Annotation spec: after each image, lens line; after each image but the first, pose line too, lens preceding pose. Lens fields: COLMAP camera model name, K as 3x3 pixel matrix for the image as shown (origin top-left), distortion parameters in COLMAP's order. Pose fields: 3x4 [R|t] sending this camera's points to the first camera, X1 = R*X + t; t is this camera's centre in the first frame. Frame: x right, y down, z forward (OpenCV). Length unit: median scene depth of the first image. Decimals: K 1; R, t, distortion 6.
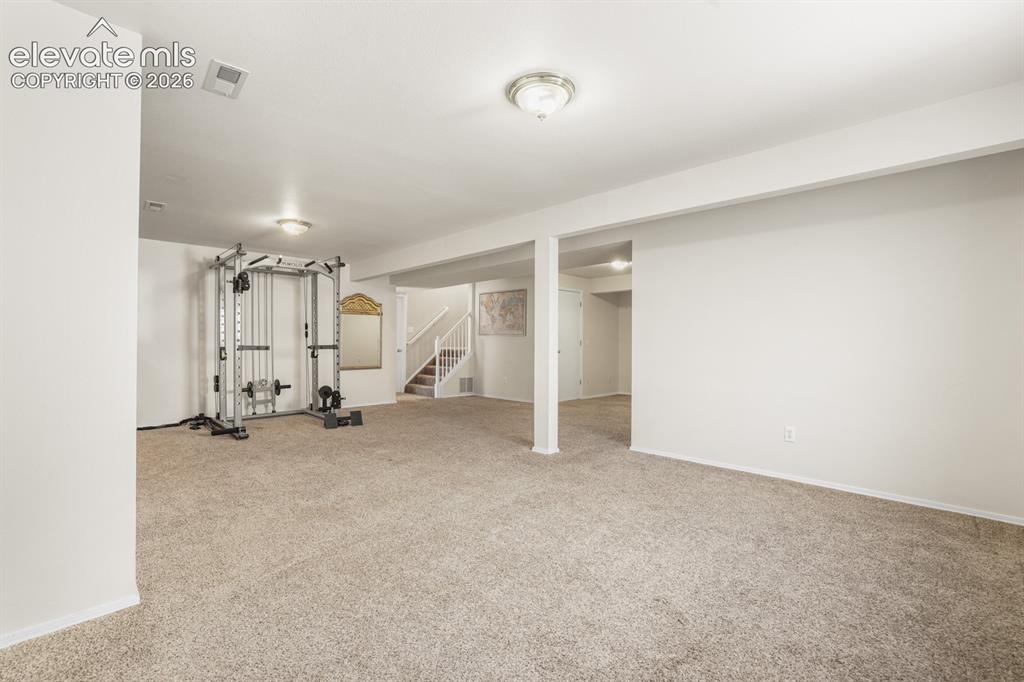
lens RADIAL K [[446.9, 0, 515.5], [0, 446.9, 346.5], [0, 0, 1]] dist [-0.033608, 0.005285]
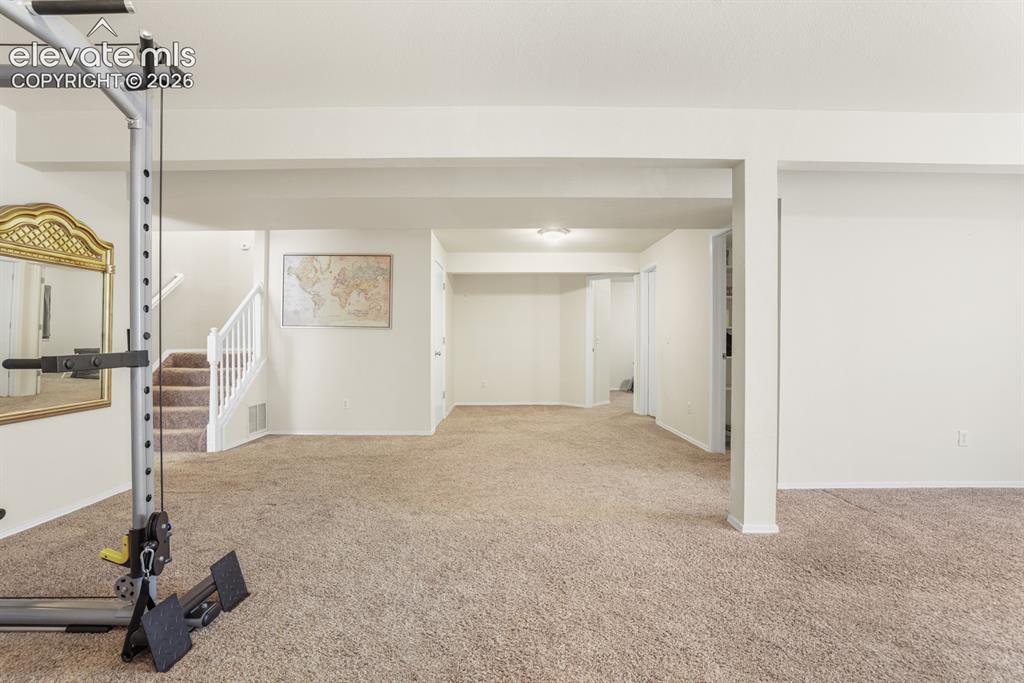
lens RADIAL K [[446.9, 0, 511.8], [0, 446.9, 337.2], [0, 0, 1]] dist [-0.033608, 0.005285]
pose [[0.721372, 0.003257, 0.692540, -0.268549], [0.003996, 0.999953, -0.008865, -0.006178], [-0.692537, 0.009163, 0.721325, 0.403862]]
